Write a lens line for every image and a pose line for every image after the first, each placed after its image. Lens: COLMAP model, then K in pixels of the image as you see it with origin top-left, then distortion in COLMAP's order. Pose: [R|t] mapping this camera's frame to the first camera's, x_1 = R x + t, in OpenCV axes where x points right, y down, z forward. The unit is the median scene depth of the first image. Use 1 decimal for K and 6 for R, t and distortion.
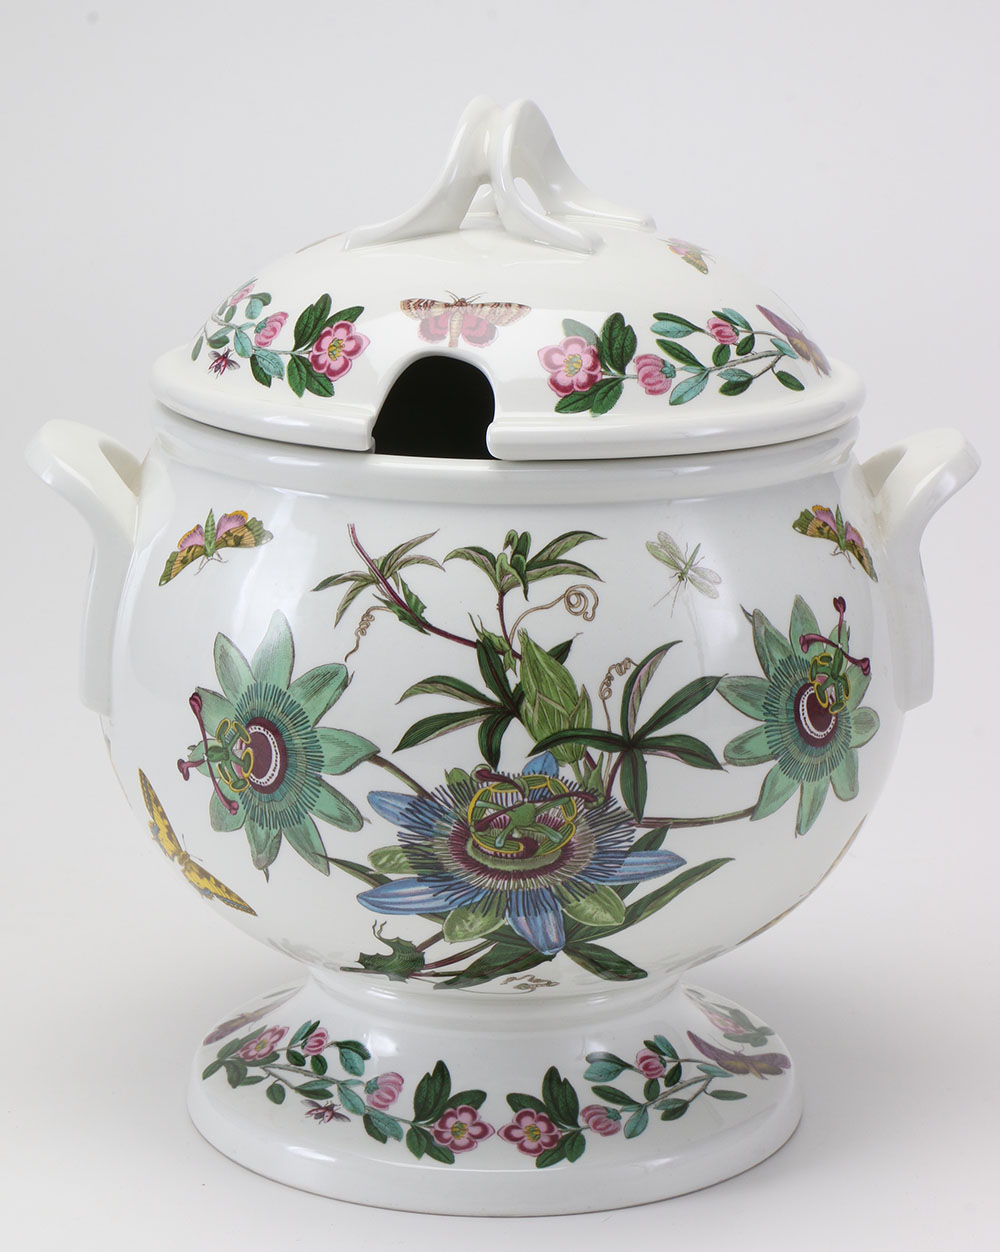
lens RADIAL K [[3341.6, 0, 498.0], [0, 3341.6, 594.9], [0, 0, 1]] dist [0.069955, 0.000000]
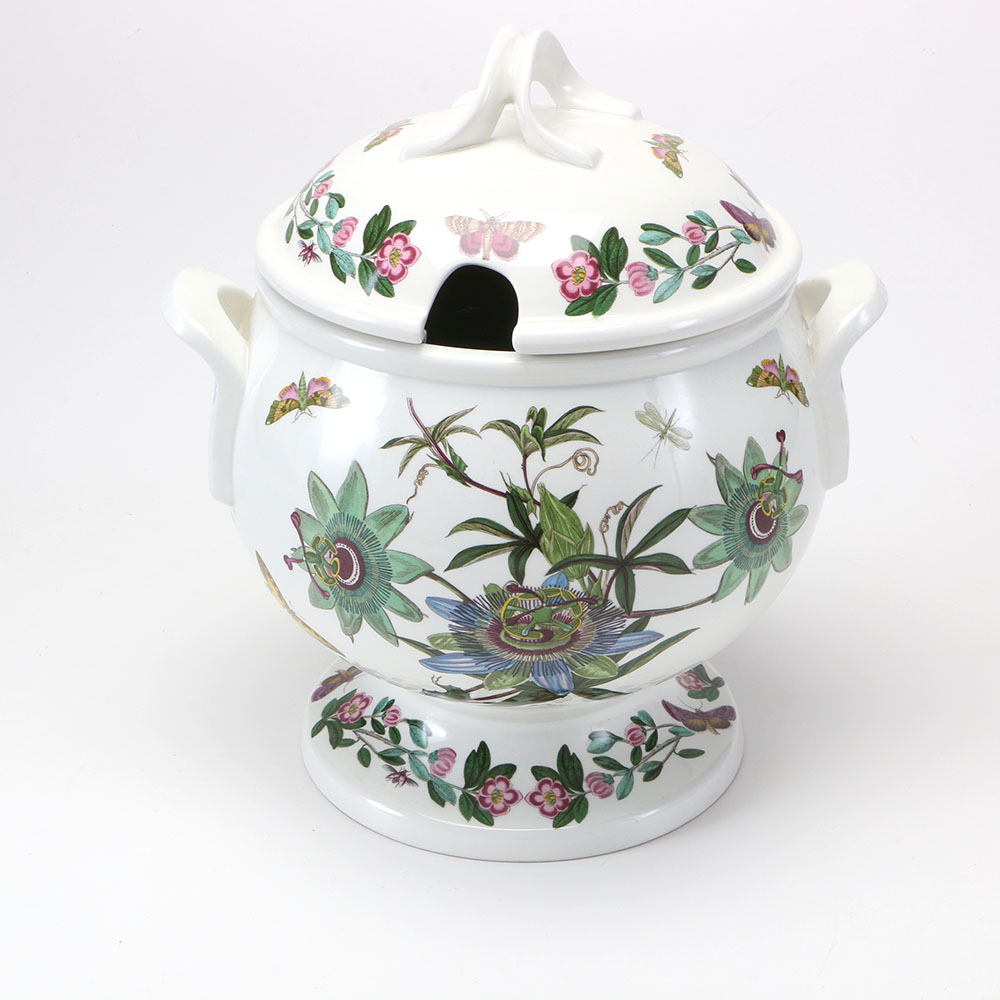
lens RADIAL K [[2258.0, 0, 503.9], [0, 2258.0, 494.8], [0, 0, 1]] dist [-0.135255, 0.000000]
pose [[0.999928, -0.007717, -0.009173, 0.000803], [0.009623, 0.973042, 0.230427, -0.182983], [0.007148, -0.230498, 0.973046, 0.129736]]
